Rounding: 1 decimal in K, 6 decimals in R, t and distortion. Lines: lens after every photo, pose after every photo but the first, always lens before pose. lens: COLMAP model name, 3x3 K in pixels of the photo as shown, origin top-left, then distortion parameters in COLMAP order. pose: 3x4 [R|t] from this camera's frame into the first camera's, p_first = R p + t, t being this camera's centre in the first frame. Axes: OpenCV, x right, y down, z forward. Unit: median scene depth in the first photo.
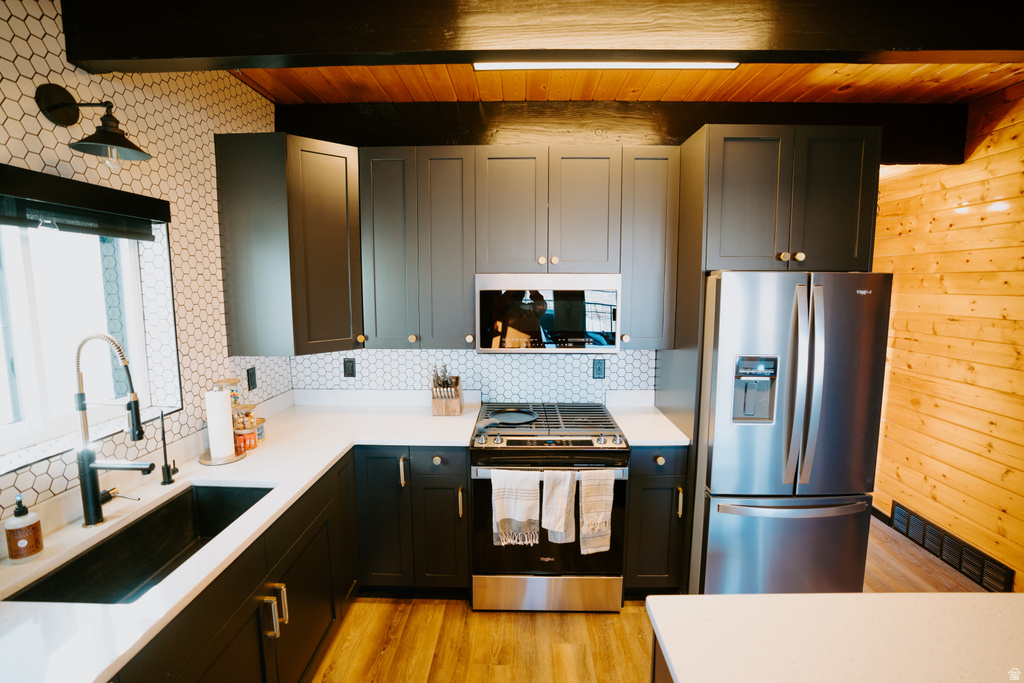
lens RADIAL K [[474.1, 0, 513.2], [0, 474.1, 338.8], [0, 0, 1]] dist [-0.073517, 0.028611]
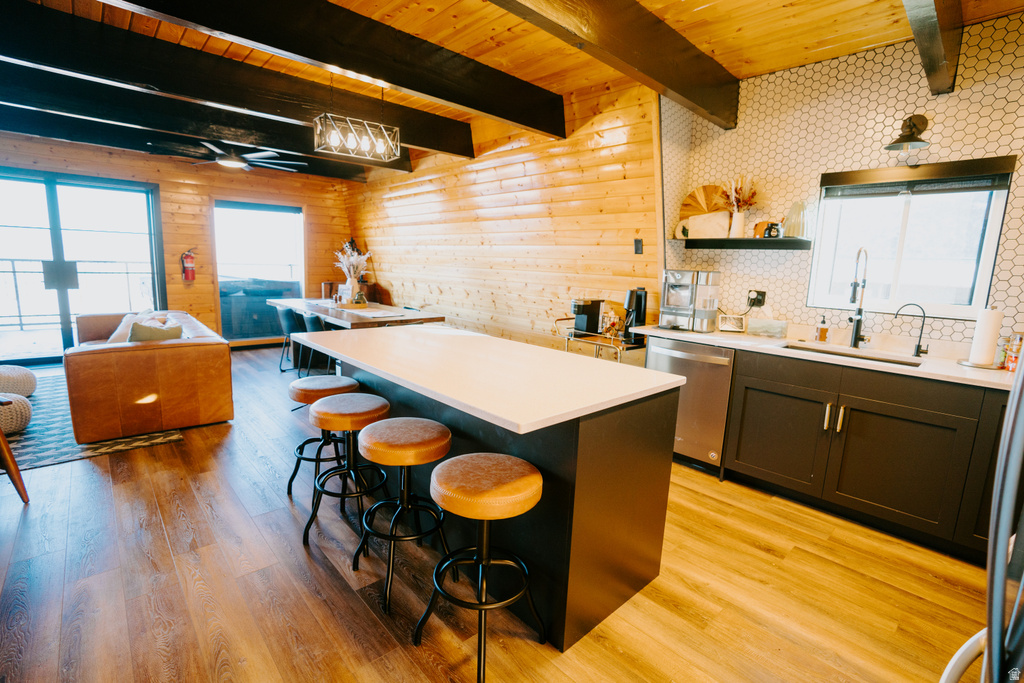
lens RADIAL K [[472.8, 0, 513.4], [0, 472.8, 340.3], [0, 0, 1]] dist [-0.069906, 0.027571]
pose [[-0.715483, 0.088214, -0.693038, 0.978669], [-0.115721, 0.963329, 0.242087, 0.043989], [0.688979, 0.253409, -0.679038, 0.868464]]
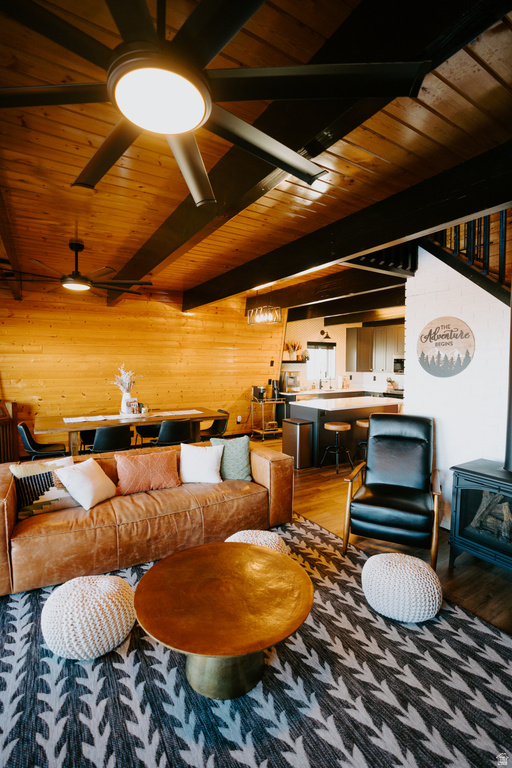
lens RADIAL K [[355.6, 0, 252.5], [0, 355.6, 385.0], [0, 0, 1]] dist [-0.073517, 0.028611]
pose [[0.532140, 0.059196, -0.844584, 2.153613], [-0.103401, 0.994629, 0.004563, 0.277258], [0.840319, 0.084903, 0.535403, -1.938731]]
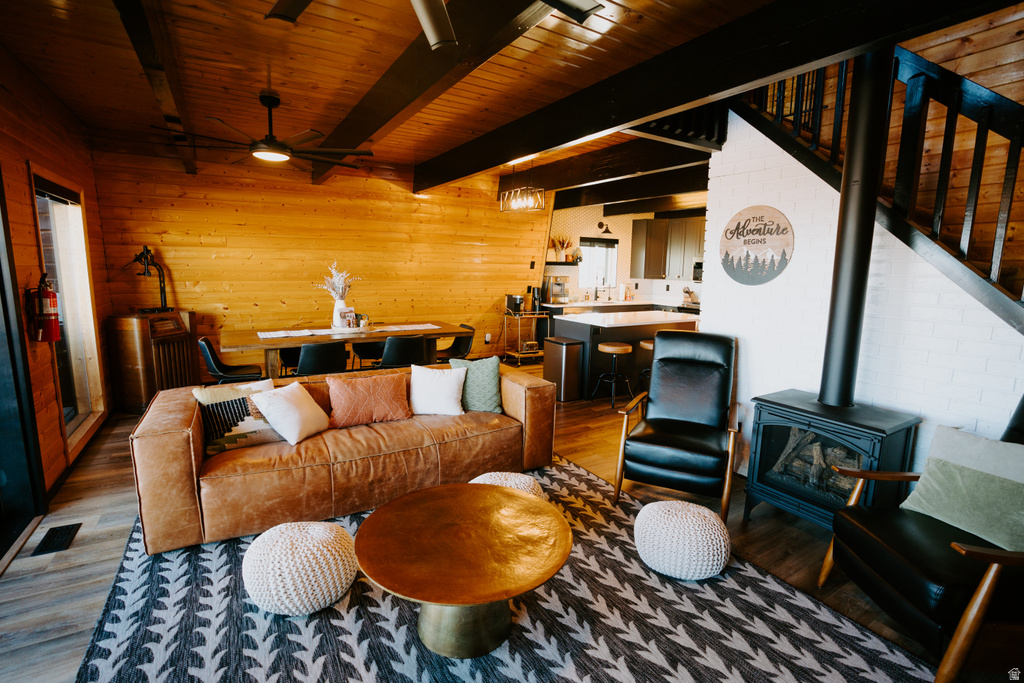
lens RADIAL K [[474.1, 0, 513.2], [0, 474.1, 338.8], [0, 0, 1]] dist [-0.073517, 0.028611]
pose [[0.541156, 0.143156, -0.828647, 2.200487], [-0.118874, 0.988531, 0.093145, 0.292525], [0.832478, 0.048098, 0.551967, -1.954472]]
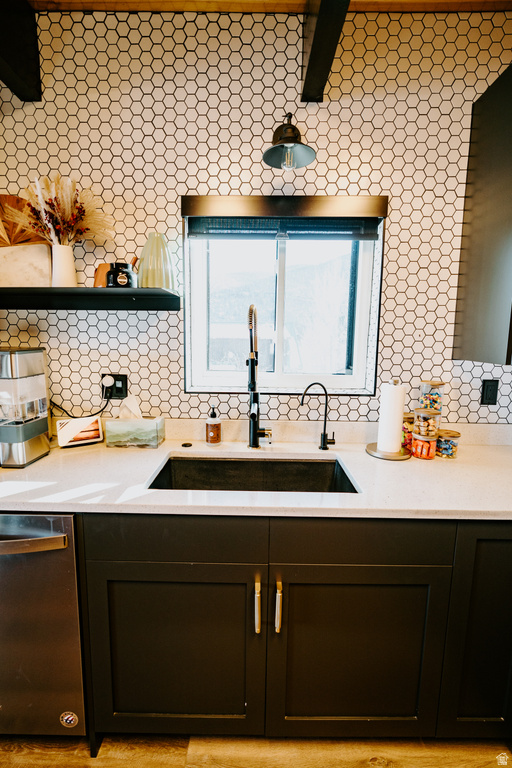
lens RADIAL K [[346.2, 0, 256.0], [0, 346.2, 384.0], [0, 0, 1]] dist [-0.007008, 0.001646]
pose [[0.012070, 0.136927, -0.990508, 0.071957], [-0.128397, 0.982592, 0.134268, 0.046722], [0.991649, 0.125557, 0.029441, 0.624293]]
